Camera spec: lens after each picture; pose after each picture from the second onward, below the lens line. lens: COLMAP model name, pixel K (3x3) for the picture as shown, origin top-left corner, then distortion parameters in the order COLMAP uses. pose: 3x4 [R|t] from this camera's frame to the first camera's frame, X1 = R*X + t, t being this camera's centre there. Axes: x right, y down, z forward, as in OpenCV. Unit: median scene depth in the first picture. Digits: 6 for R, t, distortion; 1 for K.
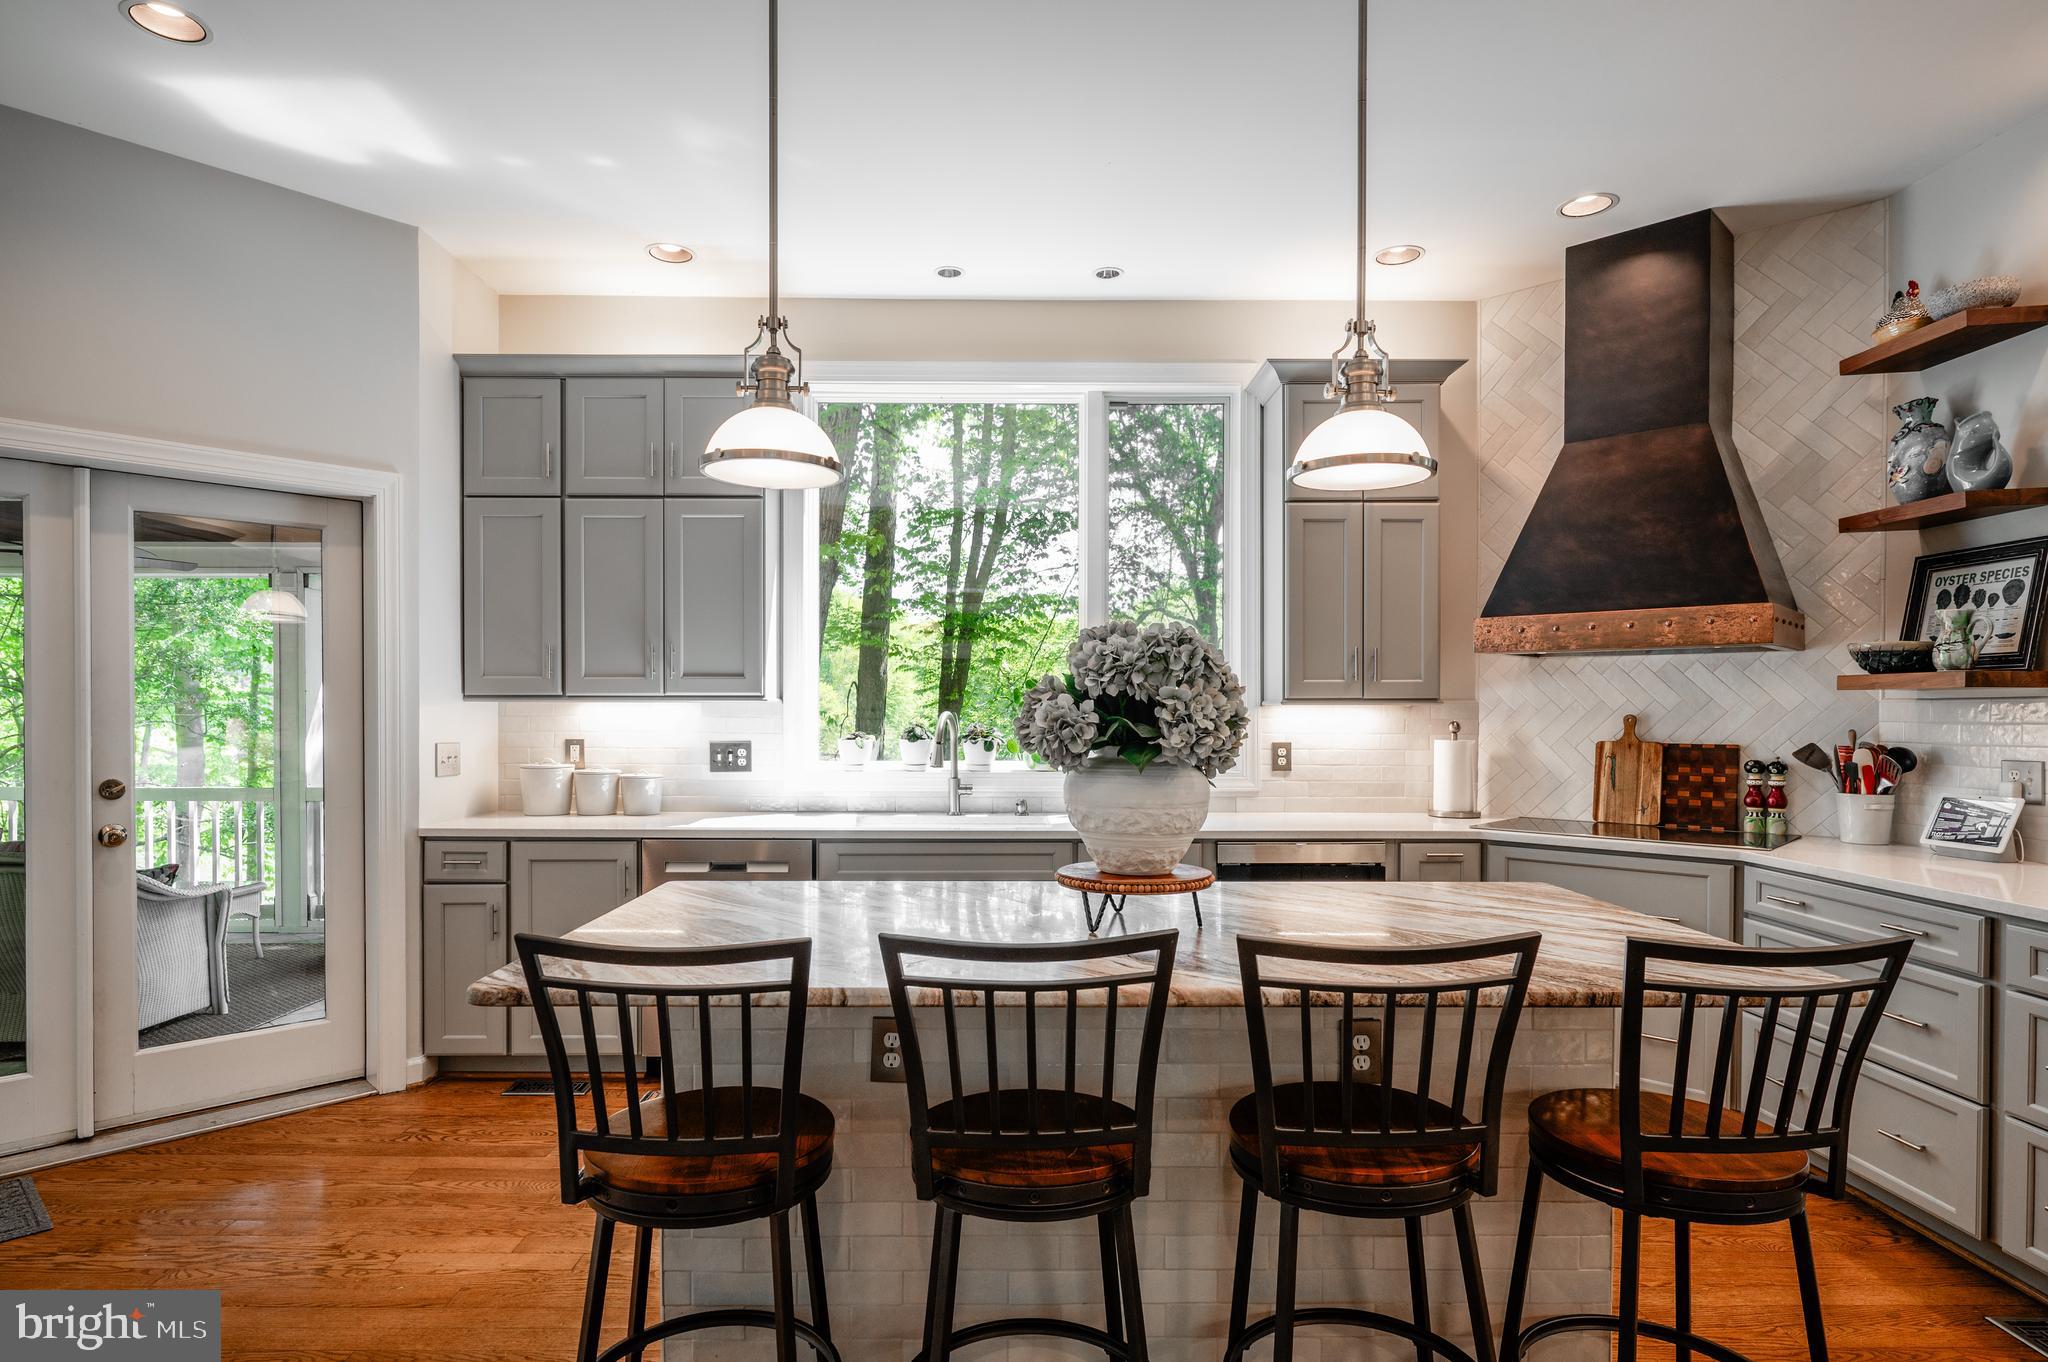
lens RADIAL K [[1068.2, 0, 1019.2], [0, 1068.2, 713.6], [0, 0, 1]] dist [-0.003247, -0.000632]
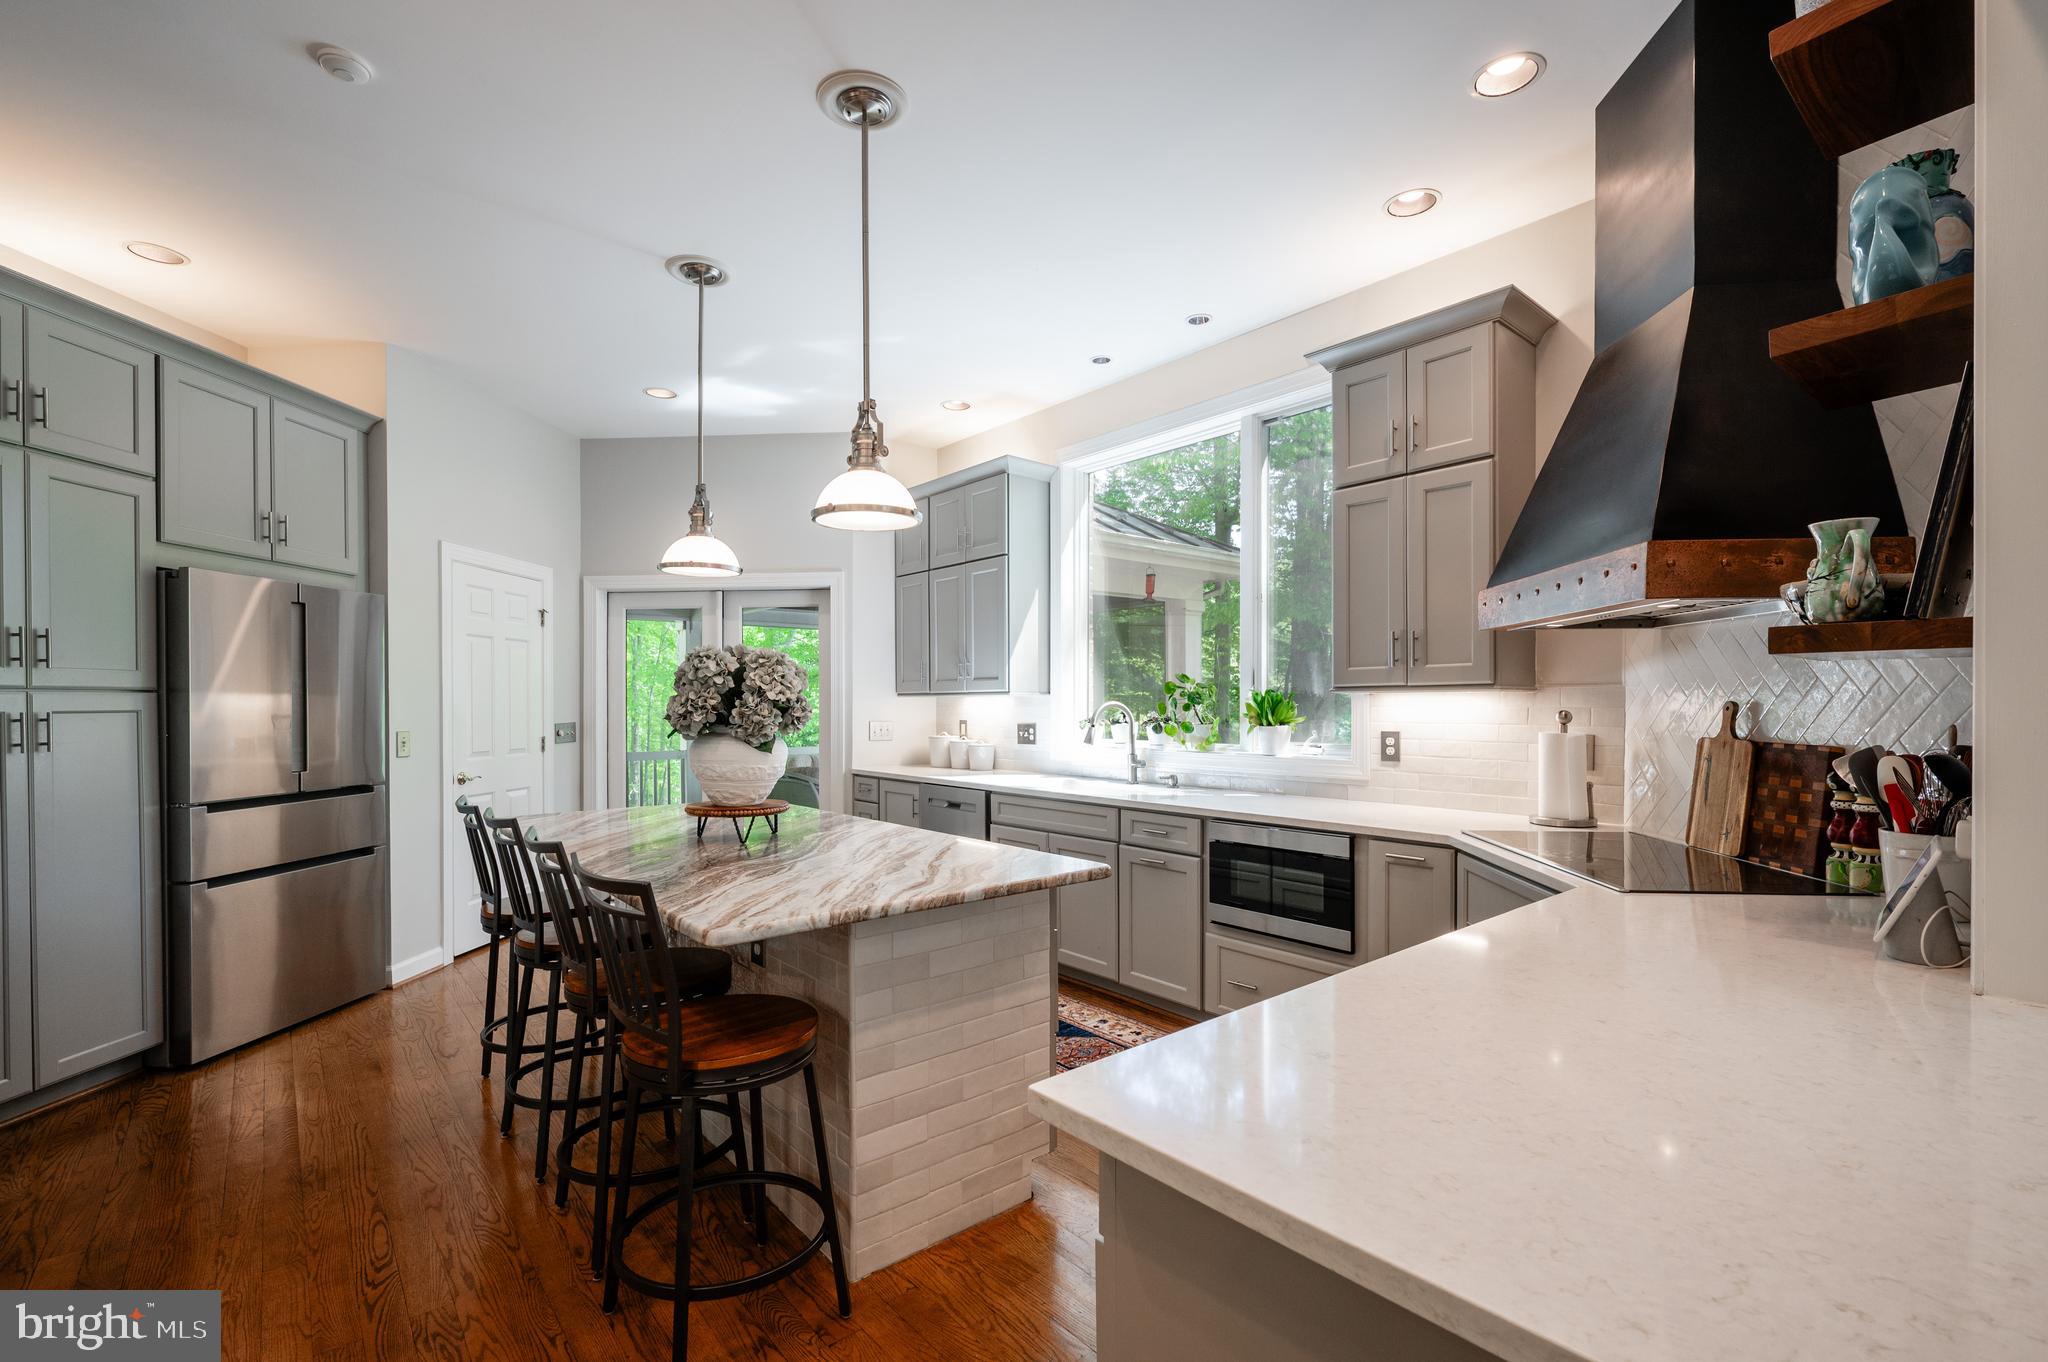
lens RADIAL K [[912.6, 0, 1026.1], [0, 912.6, 714.4], [0, 0, 1]] dist [0.001680, 0.000237]
pose [[0.636786, 0.005894, -0.771018, 0.735576], [0.003352, 0.999940, 0.010412, 0.002265], [0.771034, -0.009214, 0.636728, 0.244755]]
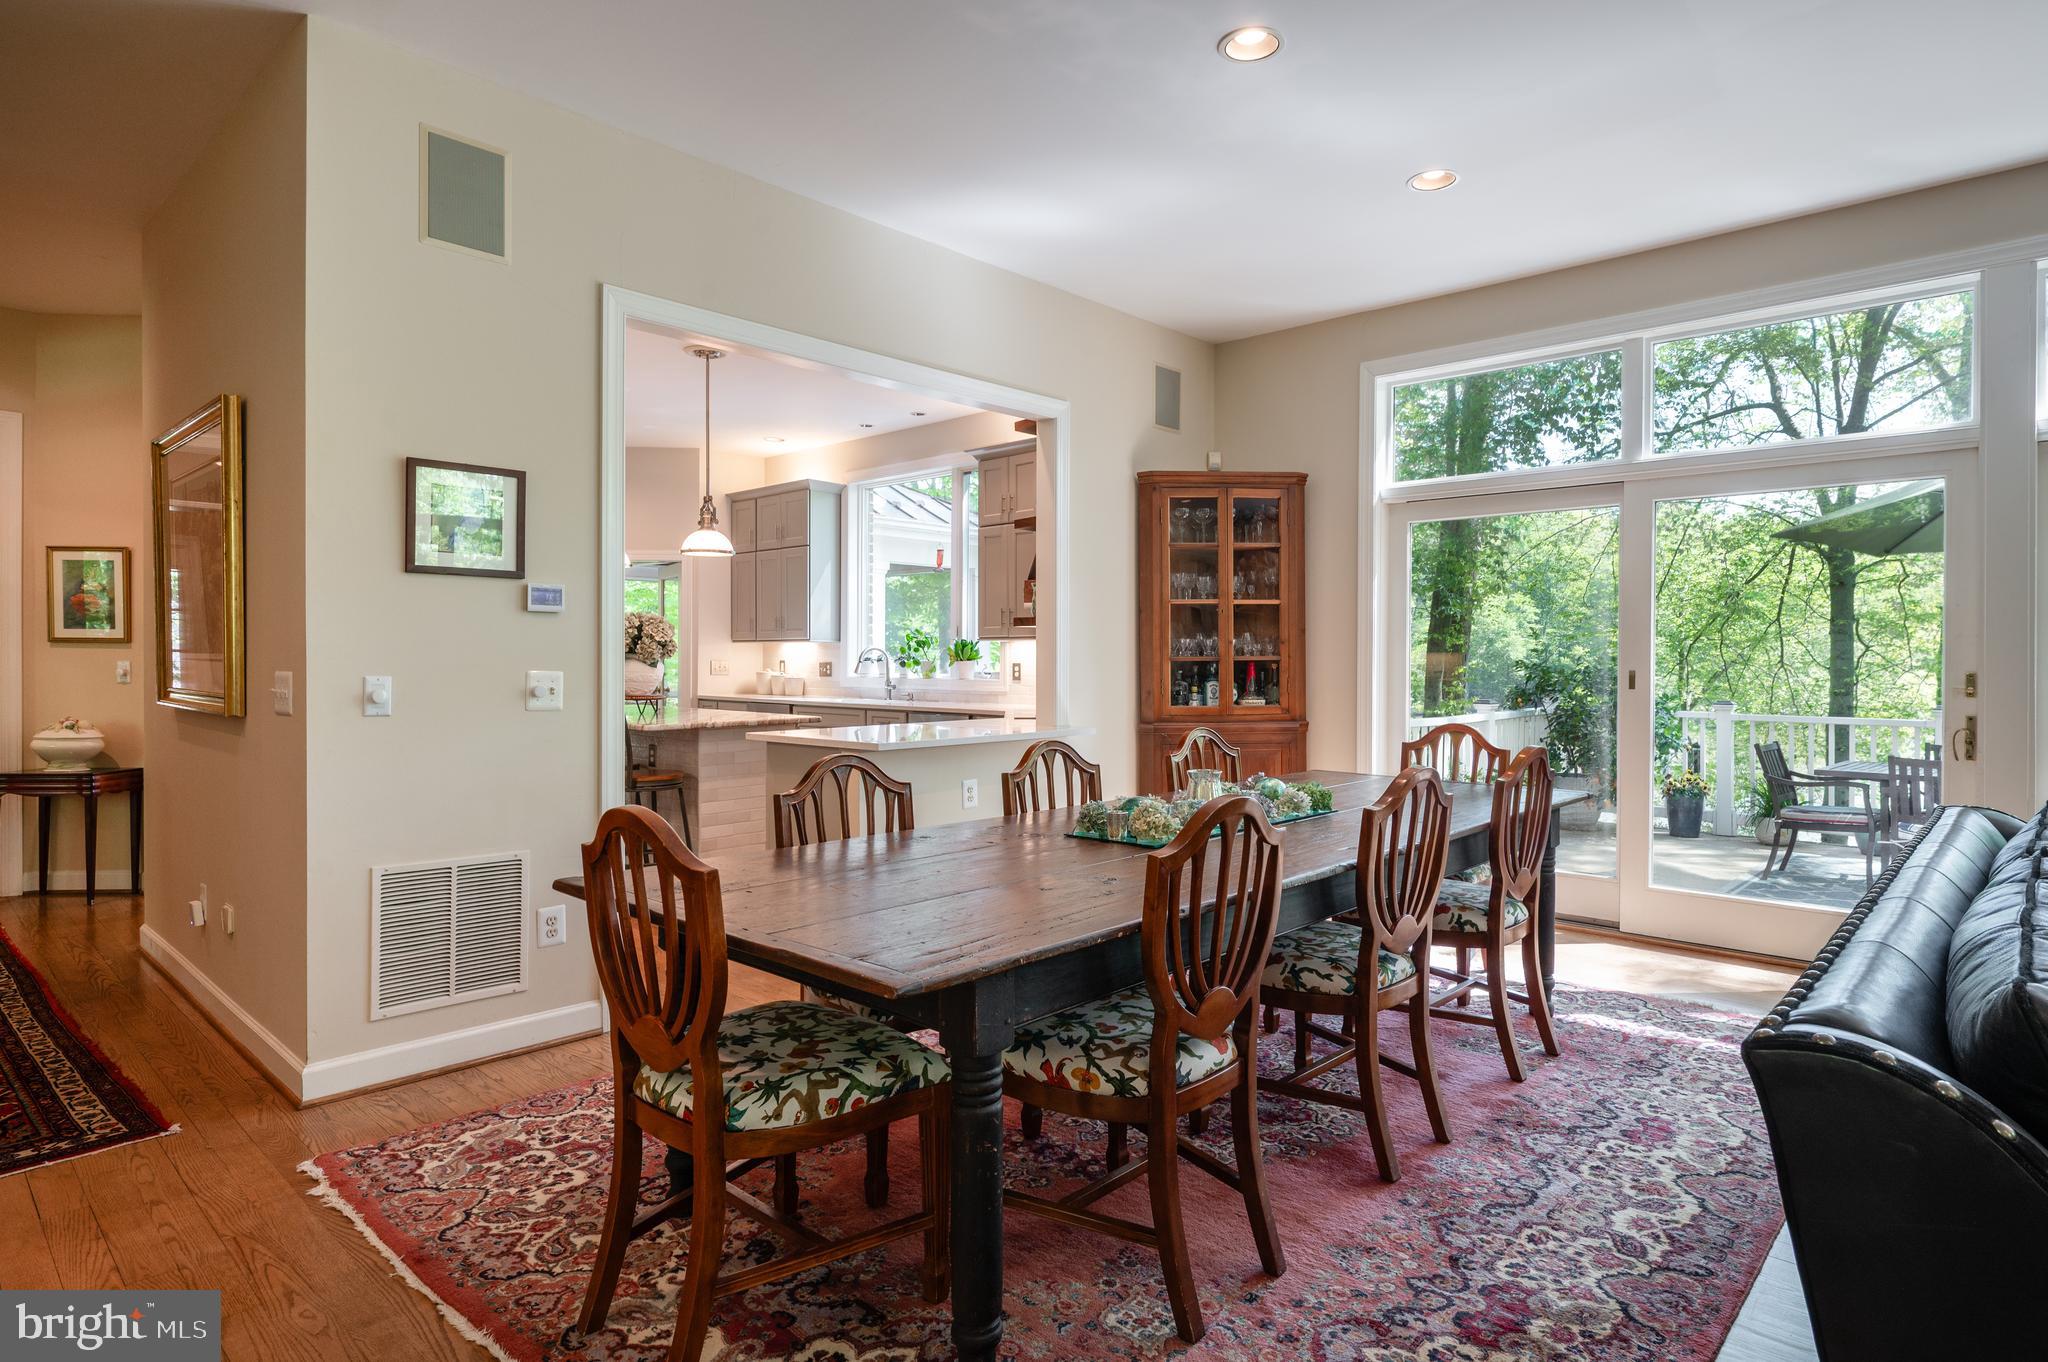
lens RADIAL K [[1104.2, 0, 1074.1], [0, 1104.2, 670.2], [0, 0, 1]] dist [-0.000504, -0.000029]
pose [[0.741719, 0.008405, -0.670658, 1.627473], [-0.003408, 0.999956, 0.008763, 0.024601], [0.670702, -0.004214, 0.741715, -0.257624]]
